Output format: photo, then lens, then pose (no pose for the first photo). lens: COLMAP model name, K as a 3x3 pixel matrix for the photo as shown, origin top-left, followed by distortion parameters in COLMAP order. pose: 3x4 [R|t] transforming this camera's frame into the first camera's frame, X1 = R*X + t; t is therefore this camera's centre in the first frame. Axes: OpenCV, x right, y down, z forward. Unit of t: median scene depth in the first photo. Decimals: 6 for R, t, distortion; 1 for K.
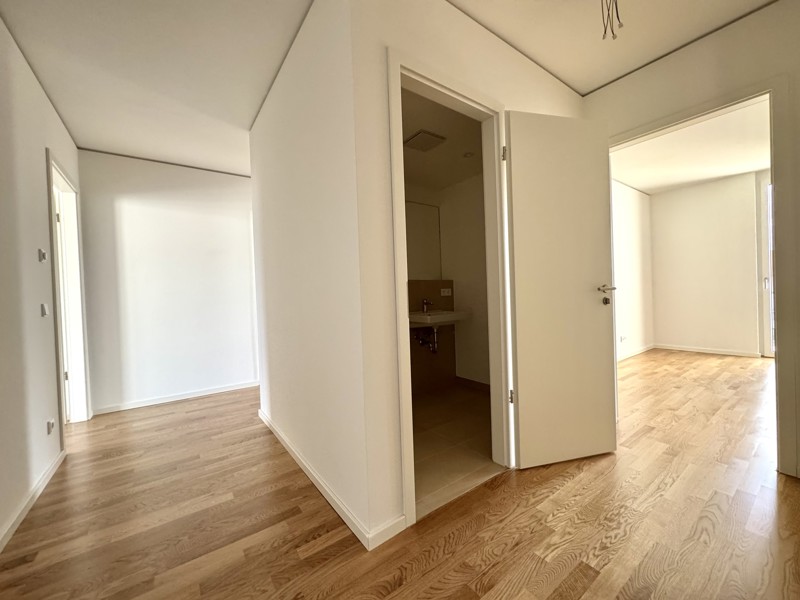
lens RADIAL K [[318.0, 0, 400.0], [0, 318.0, 300.0], [0, 0, 1]] dist [0.001107, 0.000210]
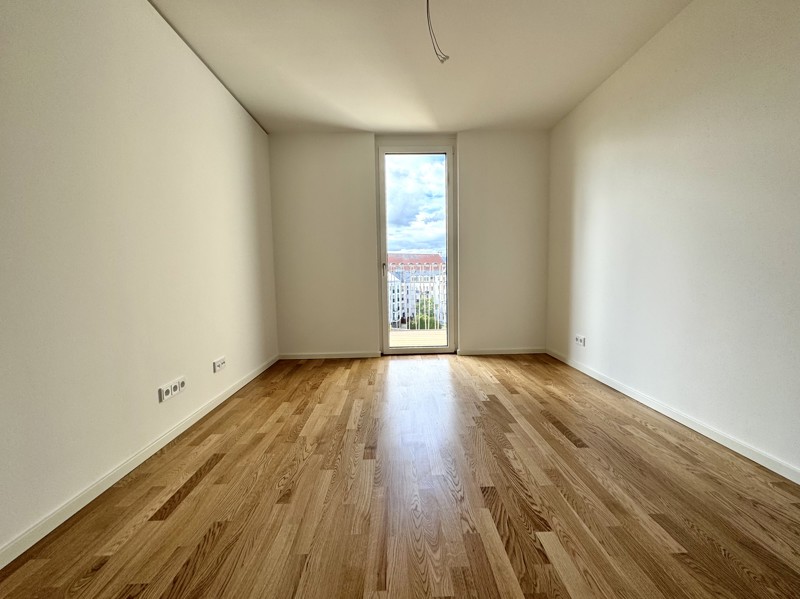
lens RADIAL K [[318.0, 0, 400.0], [0, 318.0, 299.5], [0, 0, 1]] dist [0.001107, 0.000210]
pose [[0.565285, -0.037656, 0.824036, 0.465318], [0.008612, 0.999173, 0.039751, -0.005602], [-0.824851, -0.015374, 0.565142, 0.479083]]
